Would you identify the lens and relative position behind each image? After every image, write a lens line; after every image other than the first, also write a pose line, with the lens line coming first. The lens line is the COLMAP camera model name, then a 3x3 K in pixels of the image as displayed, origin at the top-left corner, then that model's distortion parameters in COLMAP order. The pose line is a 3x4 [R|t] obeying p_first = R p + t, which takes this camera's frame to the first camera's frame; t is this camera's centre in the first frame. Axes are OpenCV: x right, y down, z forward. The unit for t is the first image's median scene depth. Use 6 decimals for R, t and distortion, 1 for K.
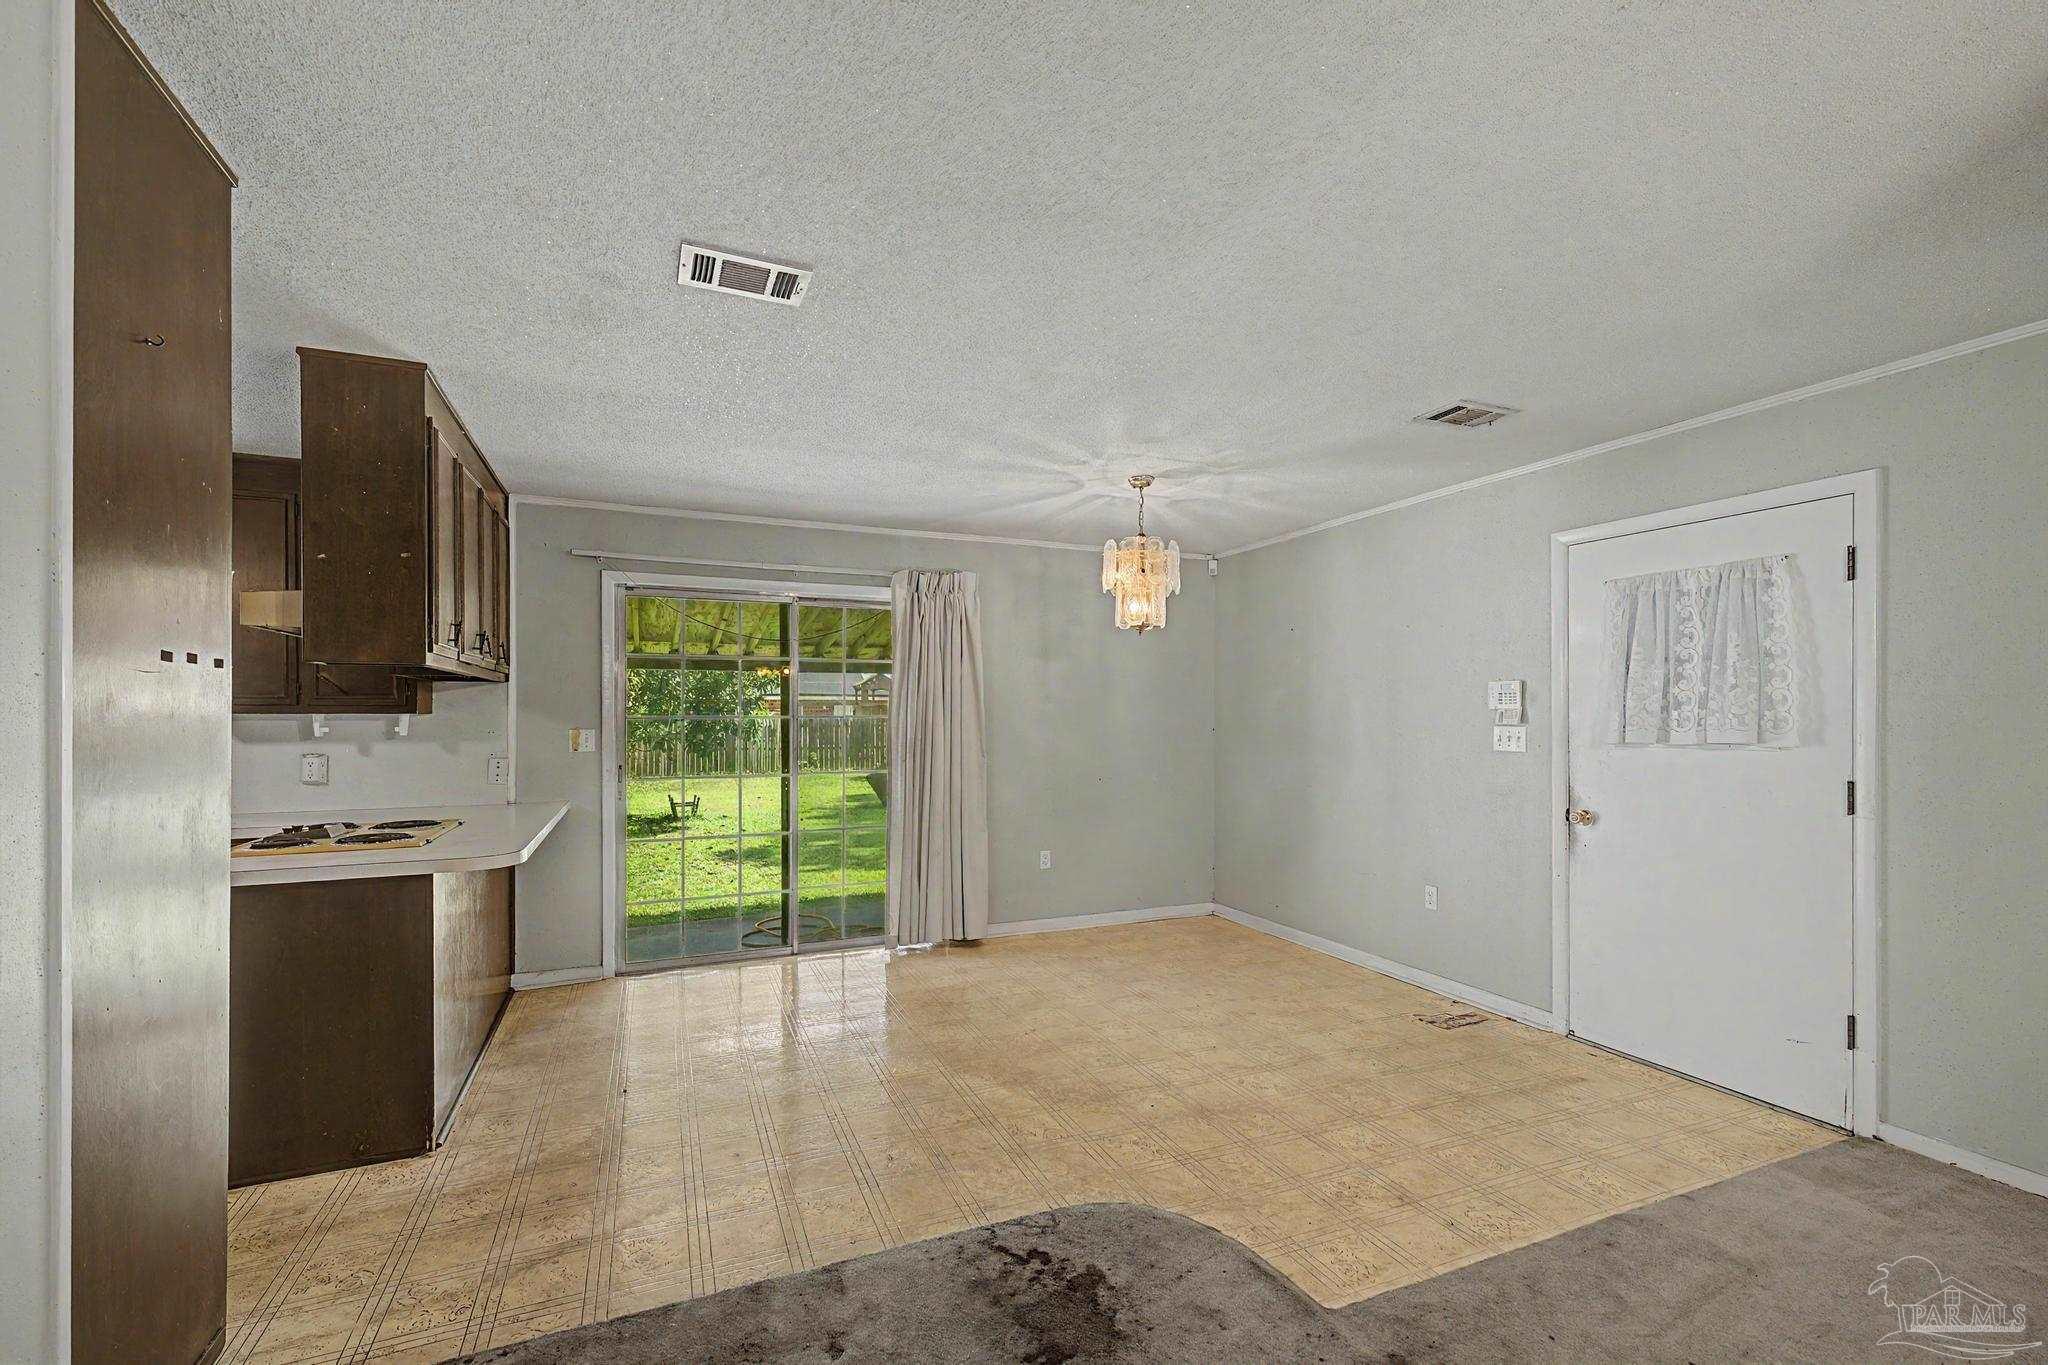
lens RADIAL K [[871.3, 0, 1018.3], [0, 871.3, 709.5], [0, 0, 1]] dist [0.011150, -0.000284]
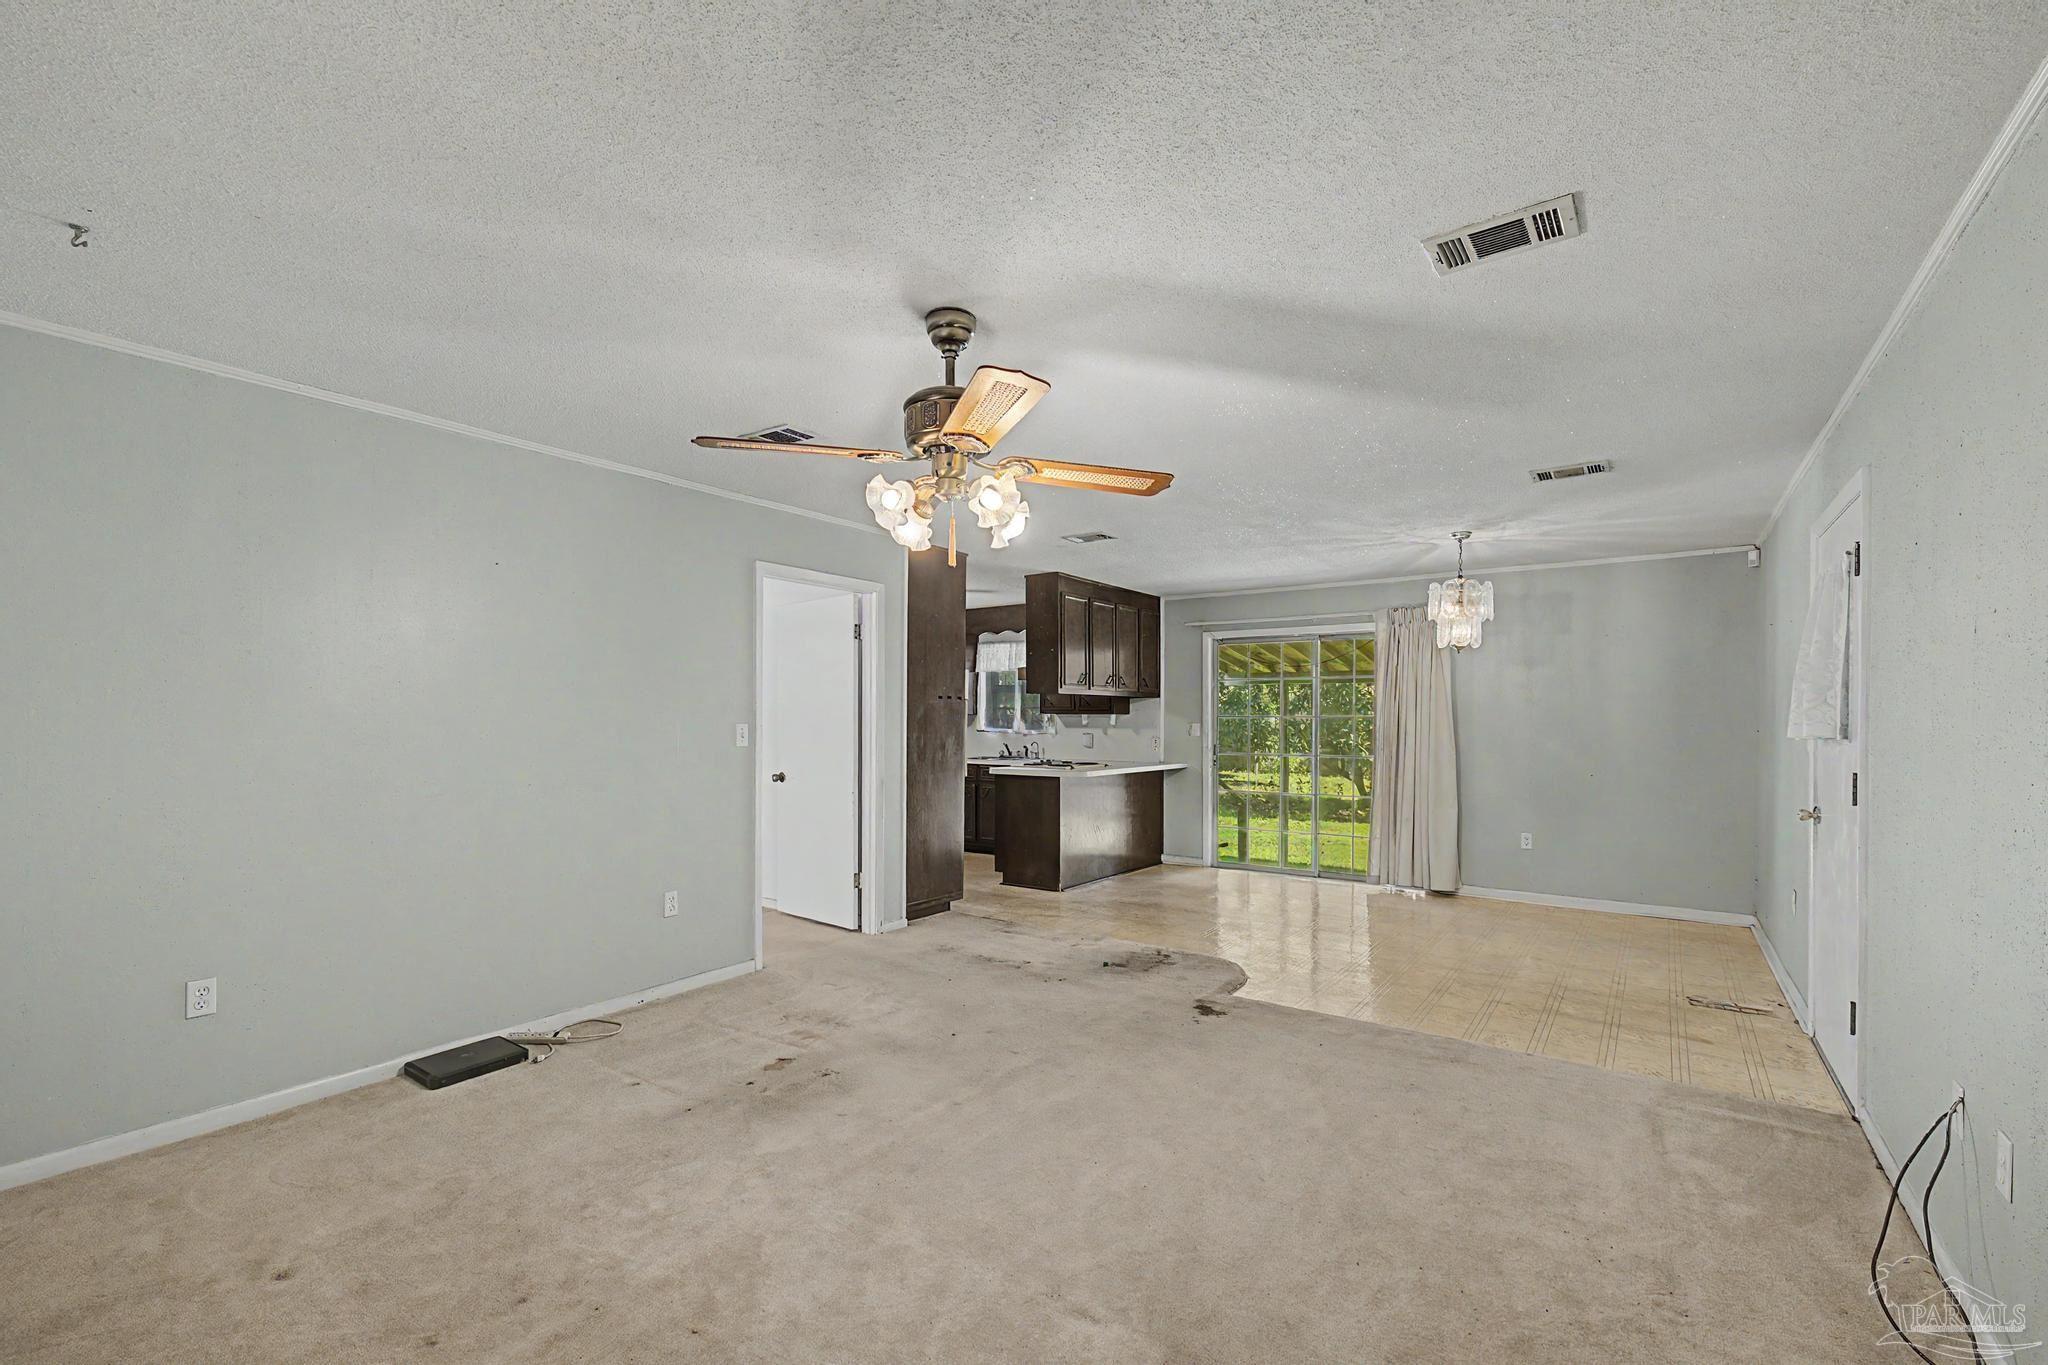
lens RADIAL K [[871.3, 0, 1014.0], [0, 871.3, 702.3], [0, 0, 1]] dist [0.011150, -0.000284]
pose [[0.519618, -0.015178, -0.854264, 0.910426], [0.001005, 0.999852, -0.017153, 0.011218], [0.854398, 0.008054, 0.519557, -0.253922]]
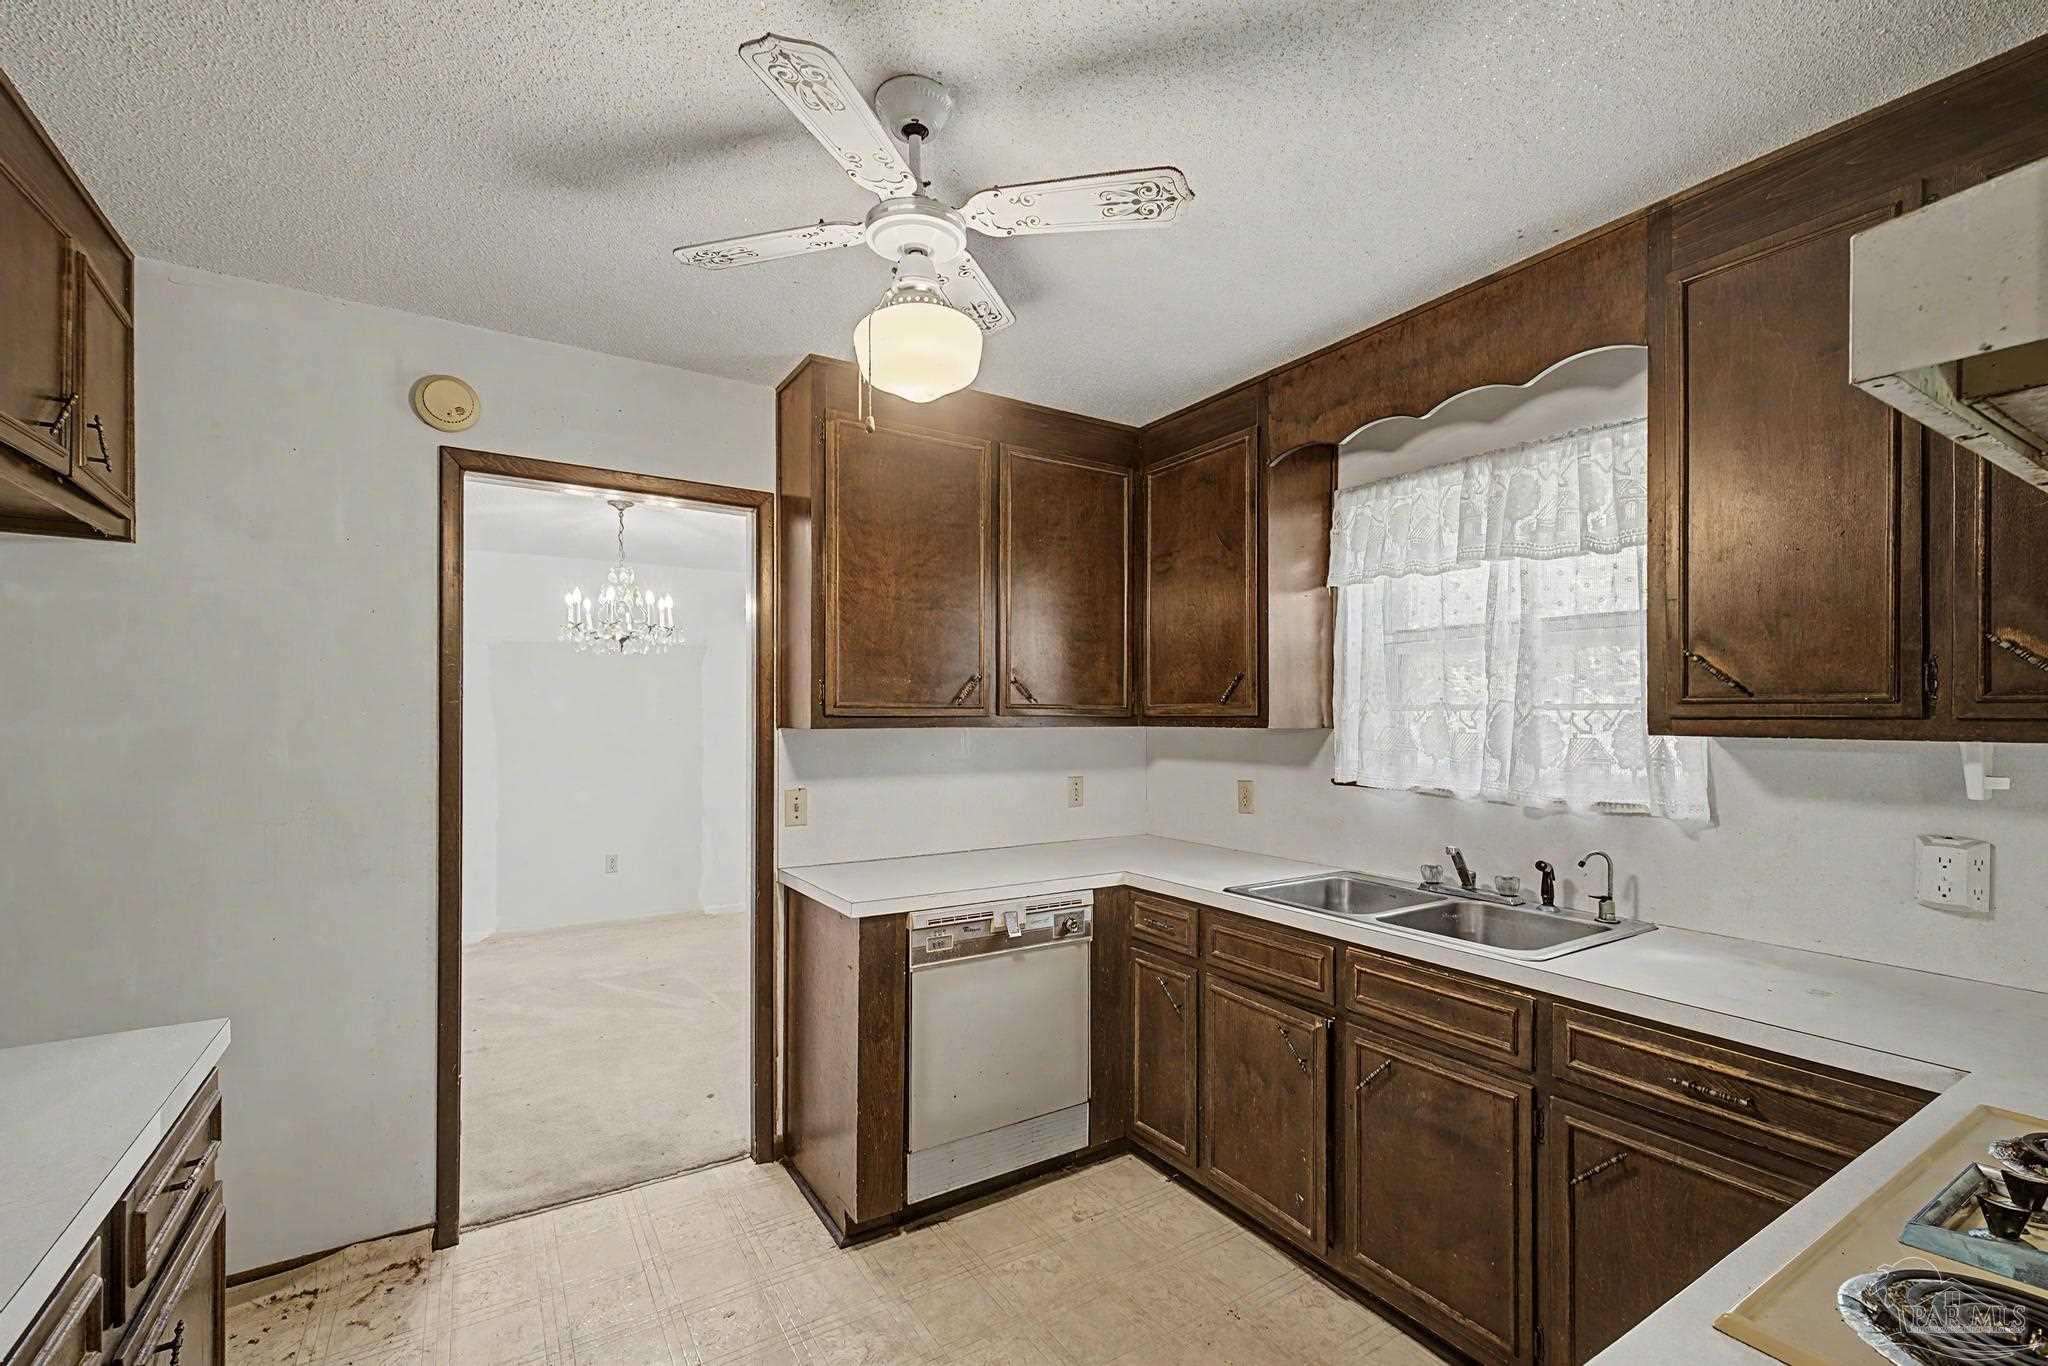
lens RADIAL K [[871.3, 0, 1013.7], [0, 871.3, 711.0], [0, 0, 1]] dist [0.011150, -0.000284]
pose [[0.152522, -0.006288, -0.988280, -0.459415], [-0.000889, 0.999978, -0.006500, -0.005165], [0.988300, 0.001870, 0.152513, 0.501200]]
